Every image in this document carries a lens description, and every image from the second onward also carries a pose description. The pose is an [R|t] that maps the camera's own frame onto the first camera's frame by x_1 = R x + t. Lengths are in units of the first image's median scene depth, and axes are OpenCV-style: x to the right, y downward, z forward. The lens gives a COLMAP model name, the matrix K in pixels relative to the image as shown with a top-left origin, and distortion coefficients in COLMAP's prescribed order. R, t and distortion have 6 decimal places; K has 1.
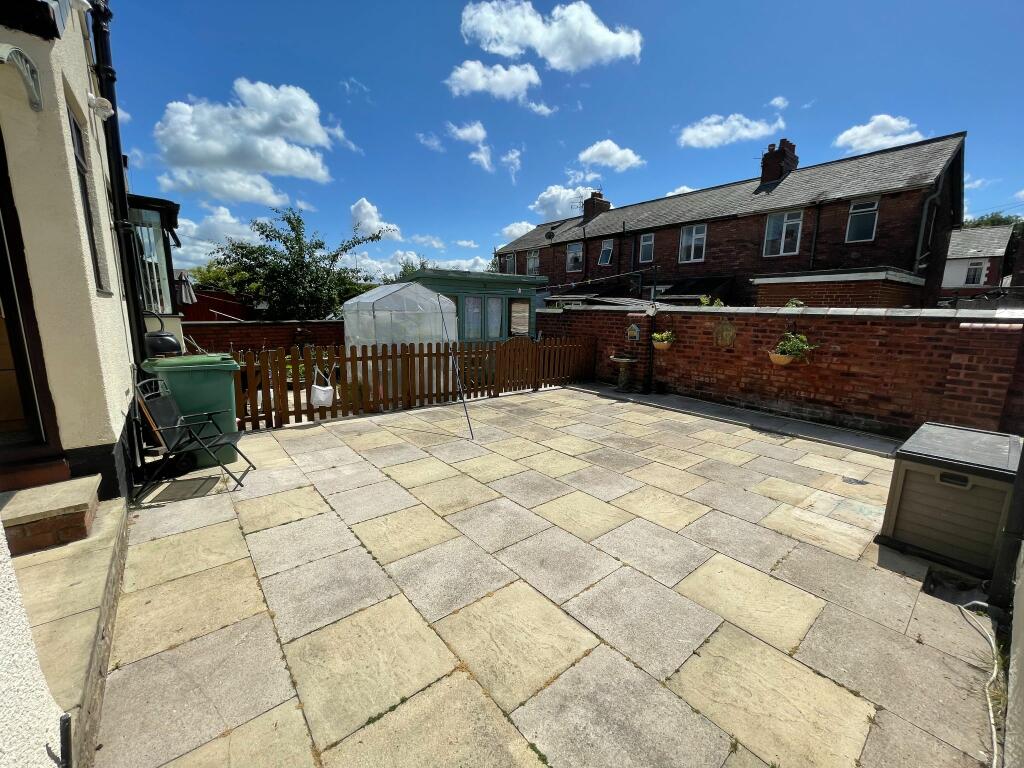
lens RADIAL K [[412.1, 0, 511.5], [0, 412.1, 383.4], [0, 0, 1]] dist [-0.002608, 0.001154]
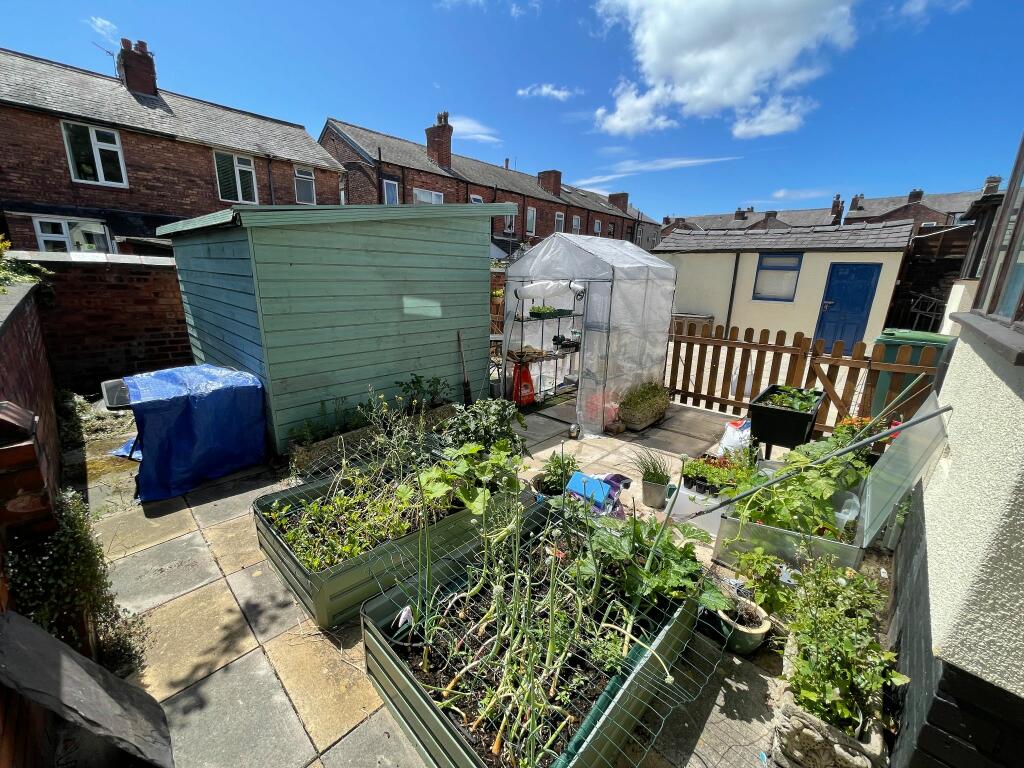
lens RADIAL K [[412.1, 0, 512.5], [0, 412.1, 380.9], [0, 0, 1]] dist [-0.002608, 0.001154]
pose [[-0.129358, -0.267692, 0.954782, -0.381182], [0.145667, 0.947296, 0.285328, -0.091546], [-0.980840, 0.175989, -0.083546, 0.481516]]
